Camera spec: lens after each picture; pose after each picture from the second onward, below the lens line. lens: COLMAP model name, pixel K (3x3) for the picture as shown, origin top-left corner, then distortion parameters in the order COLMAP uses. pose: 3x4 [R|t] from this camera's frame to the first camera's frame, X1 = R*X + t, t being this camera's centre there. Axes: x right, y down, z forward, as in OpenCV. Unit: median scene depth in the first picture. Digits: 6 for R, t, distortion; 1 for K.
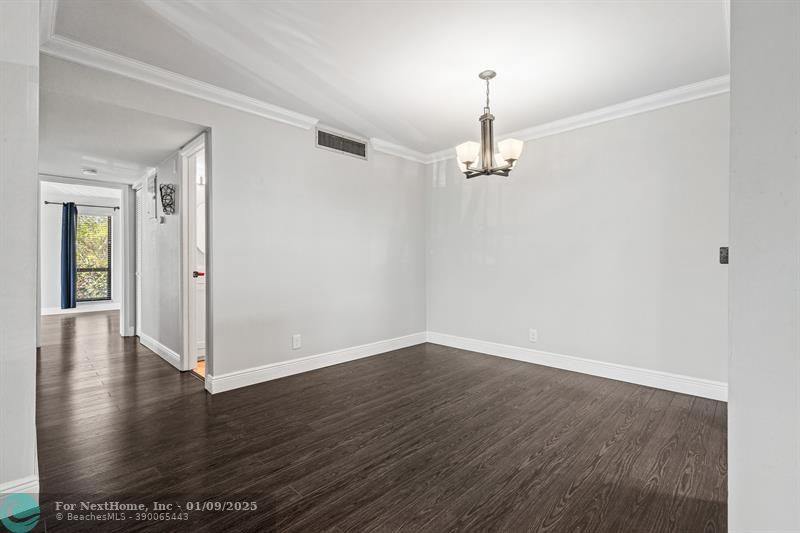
lens RADIAL K [[369.9, 0, 397.9], [0, 369.9, 260.6], [0, 0, 1]] dist [-0.003648, 0.001042]
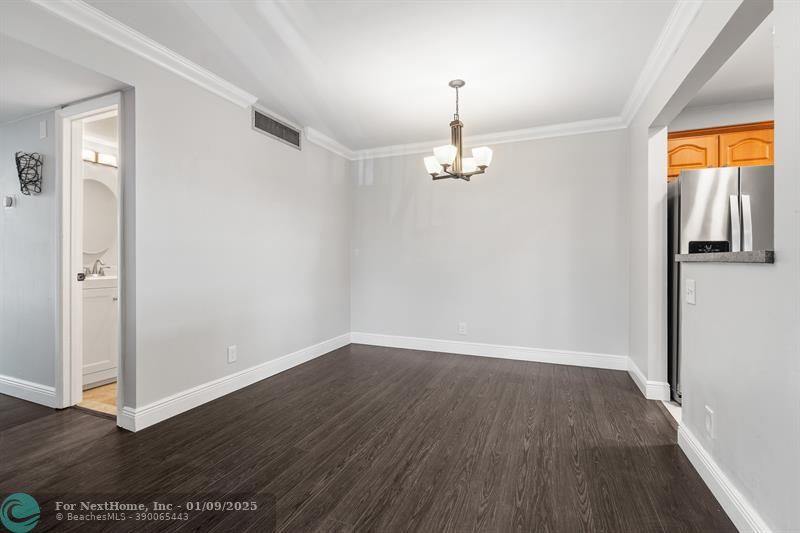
lens RADIAL K [[369.9, 0, 397.1], [0, 369.9, 258.4], [0, 0, 1]] dist [-0.003648, 0.001042]
pose [[0.928300, 0.003619, 0.371815, -0.269632], [-0.002275, 0.999989, -0.004054, 0.000851], [-0.371826, 0.002918, 0.928298, 0.075574]]
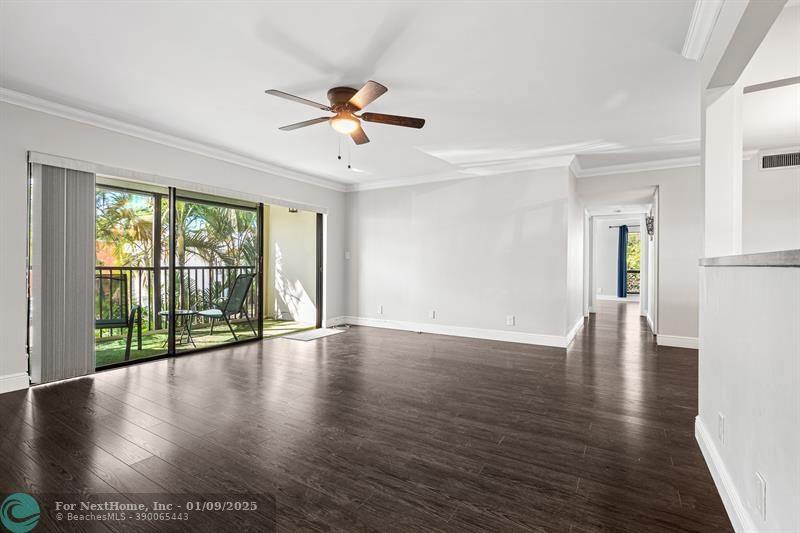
lens RADIAL K [[369.9, 0, 388.8], [0, 369.9, 265.4], [0, 0, 1]] dist [-0.003648, 0.001042]
pose [[0.215652, 0.003432, -0.976464, 0.857430], [-0.006829, 0.999975, 0.002007, 0.013582], [0.976446, 0.006236, 0.215670, -0.564753]]
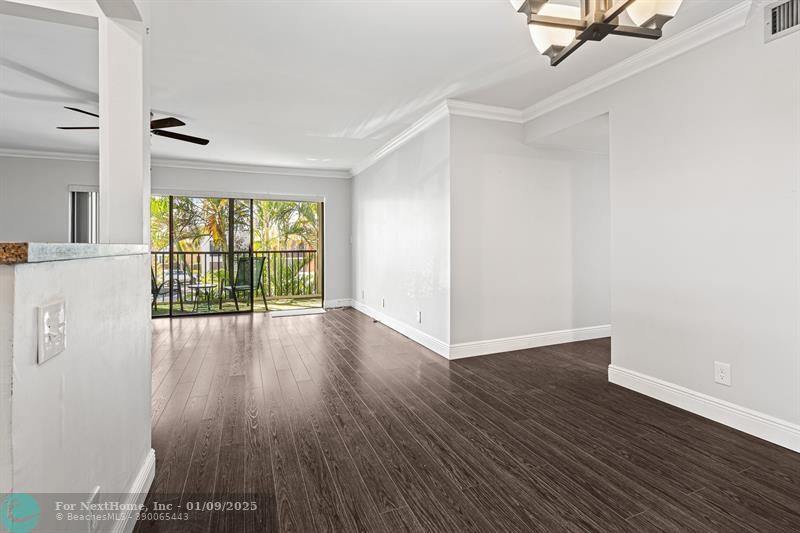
lens RADIAL K [[369.9, 0, 394.9], [0, 369.9, 237.5], [0, 0, 1]] dist [-0.003648, 0.001042]
pose [[-0.403988, -0.015074, -0.914640, 0.608988], [0.006868, 0.999786, -0.019511, -0.006306], [0.914738, -0.014164, -0.403798, 0.842364]]
